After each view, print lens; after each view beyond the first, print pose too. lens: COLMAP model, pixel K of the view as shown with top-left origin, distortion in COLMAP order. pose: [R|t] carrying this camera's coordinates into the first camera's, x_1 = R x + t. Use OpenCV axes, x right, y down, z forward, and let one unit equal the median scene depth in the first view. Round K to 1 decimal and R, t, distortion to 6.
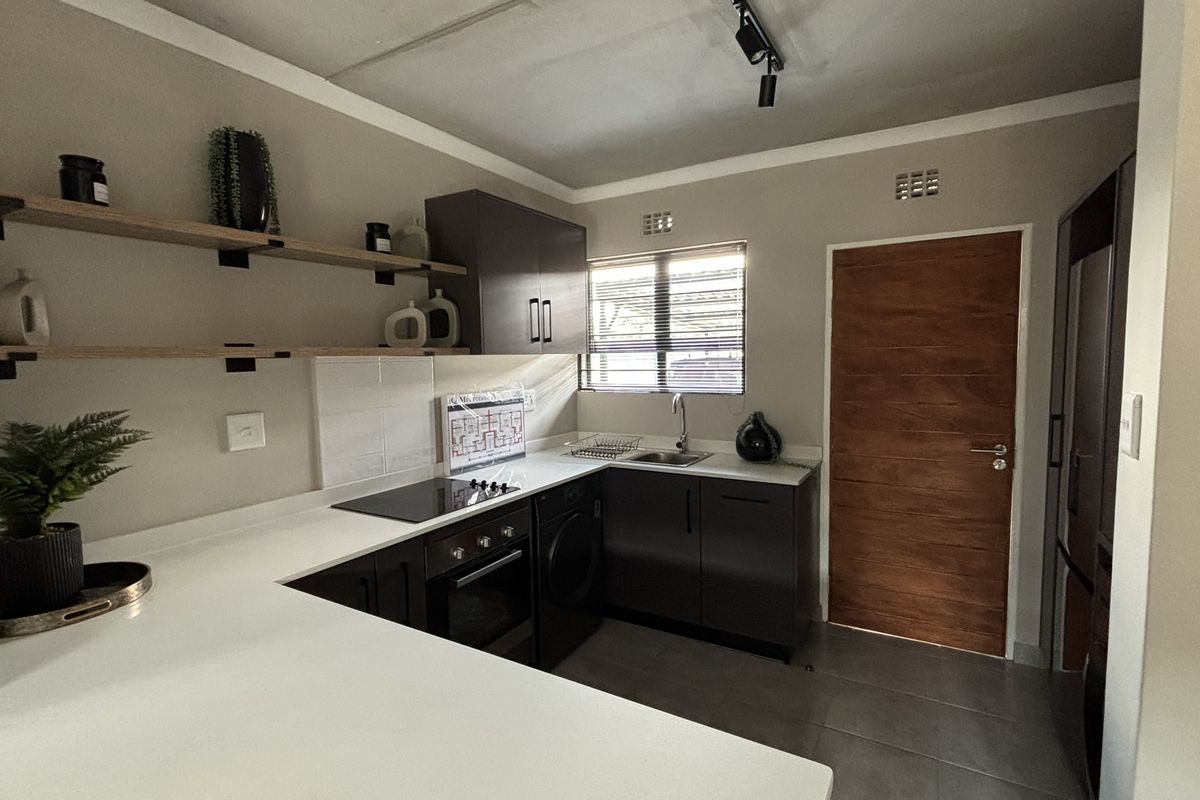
lens RADIAL K [[570.9, 0, 603.2], [0, 570.9, 401.8], [0, 0, 1]] dist [0.015223, -0.004717]
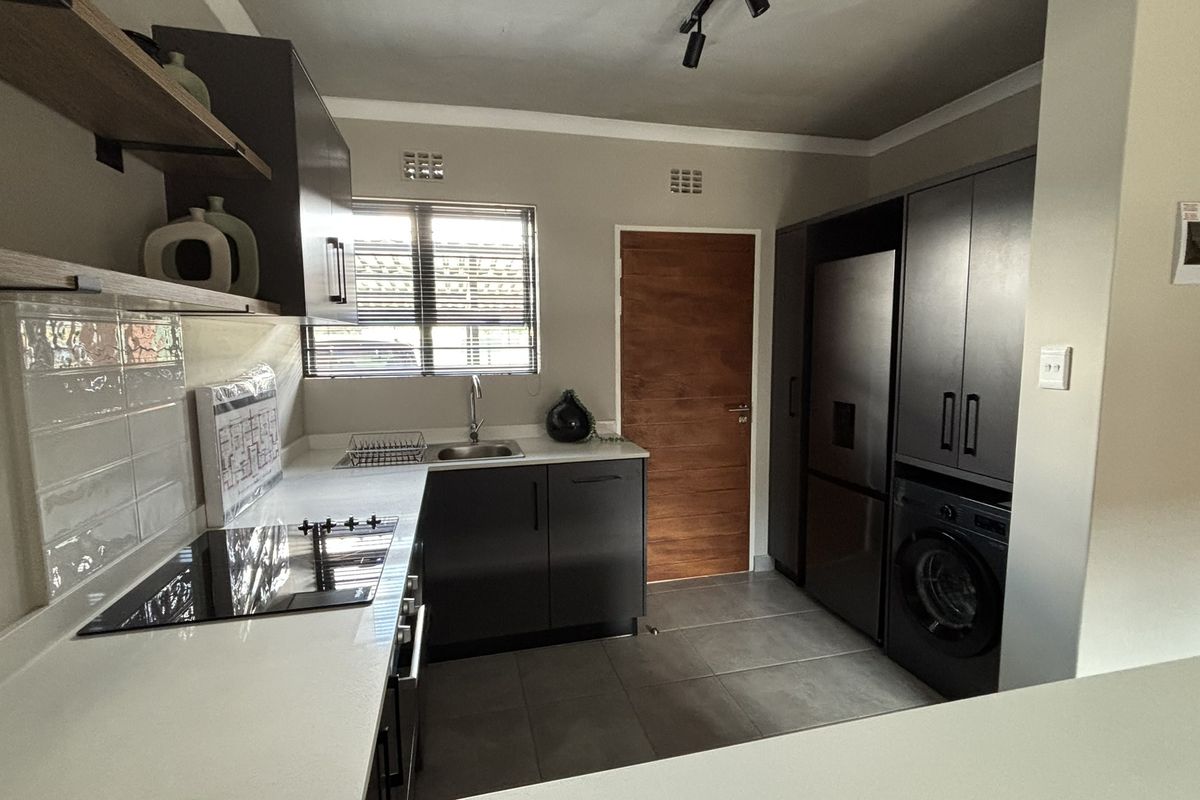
lens RADIAL K [[570.9, 0, 587.2], [0, 570.9, 396.4], [0, 0, 1]] dist [0.015223, -0.004717]
pose [[0.716824, -0.059323, 0.694726, -0.382682], [0.051621, 0.998155, 0.031971, 0.000115], [-0.695340, 0.012945, 0.718564, 0.302366]]
